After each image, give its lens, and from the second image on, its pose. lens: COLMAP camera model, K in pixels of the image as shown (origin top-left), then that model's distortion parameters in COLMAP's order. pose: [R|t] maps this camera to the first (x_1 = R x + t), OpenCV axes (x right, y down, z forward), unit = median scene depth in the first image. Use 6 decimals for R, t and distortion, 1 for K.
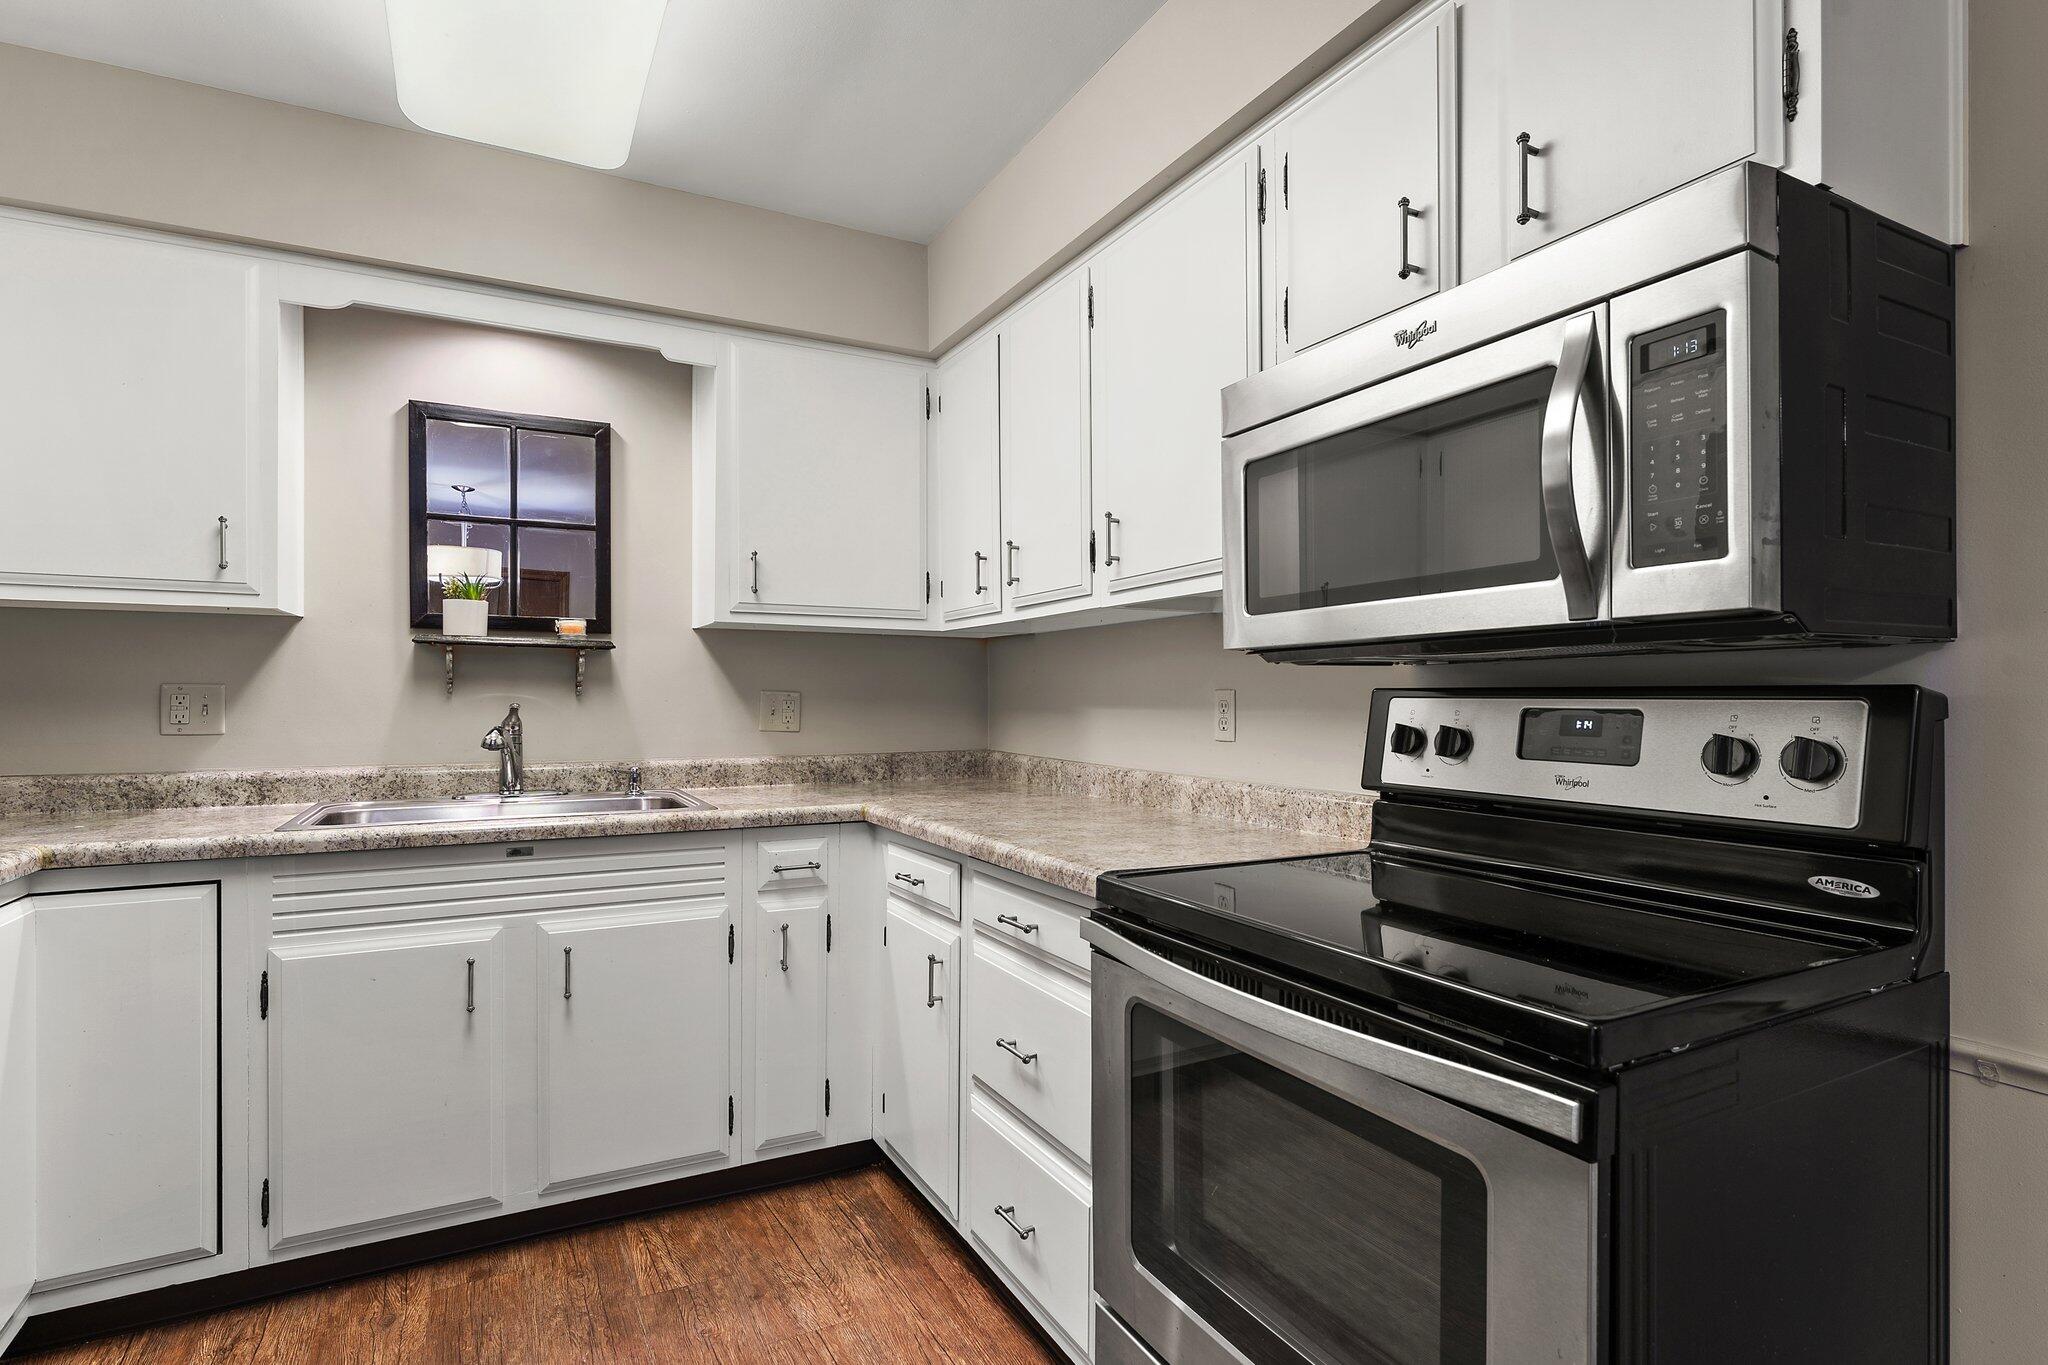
lens RADIAL K [[997.9, 0, 1022.5], [0, 997.9, 691.1], [0, 0, 1]] dist [-0.003626, 0.000352]
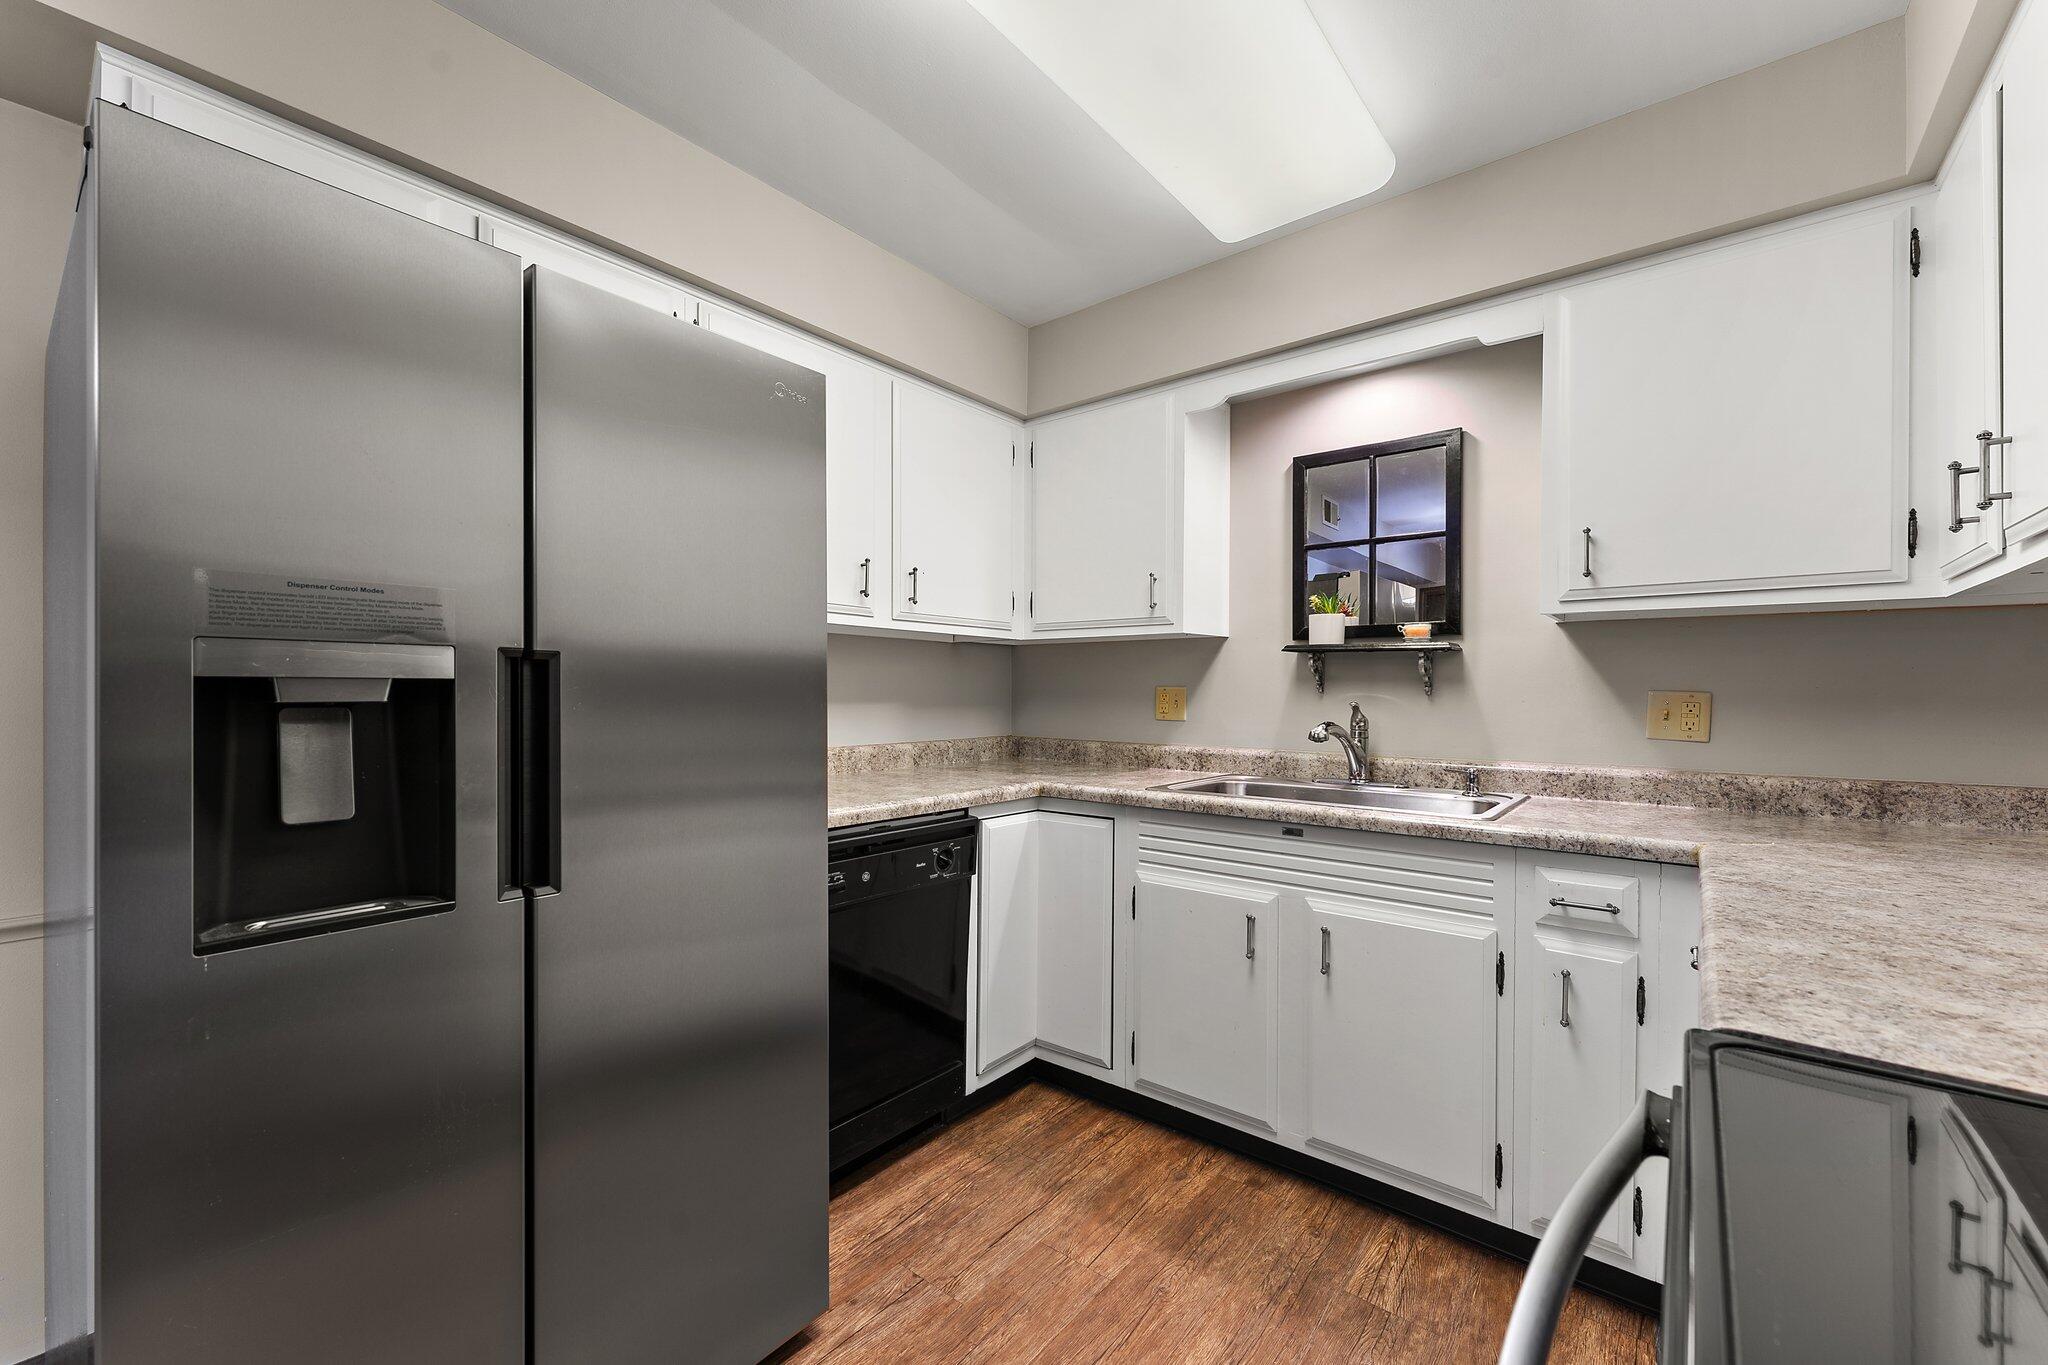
lens RADIAL K [[829.3, 0, 1021.5], [0, 829.3, 686.6], [0, 0, 1]] dist [0.002265, -0.001018]
pose [[0.385572, -0.005347, -0.922662, 0.230400], [-0.000069, 0.999983, -0.005824, 0.000342], [0.922678, 0.002309, 0.385565, 0.315706]]
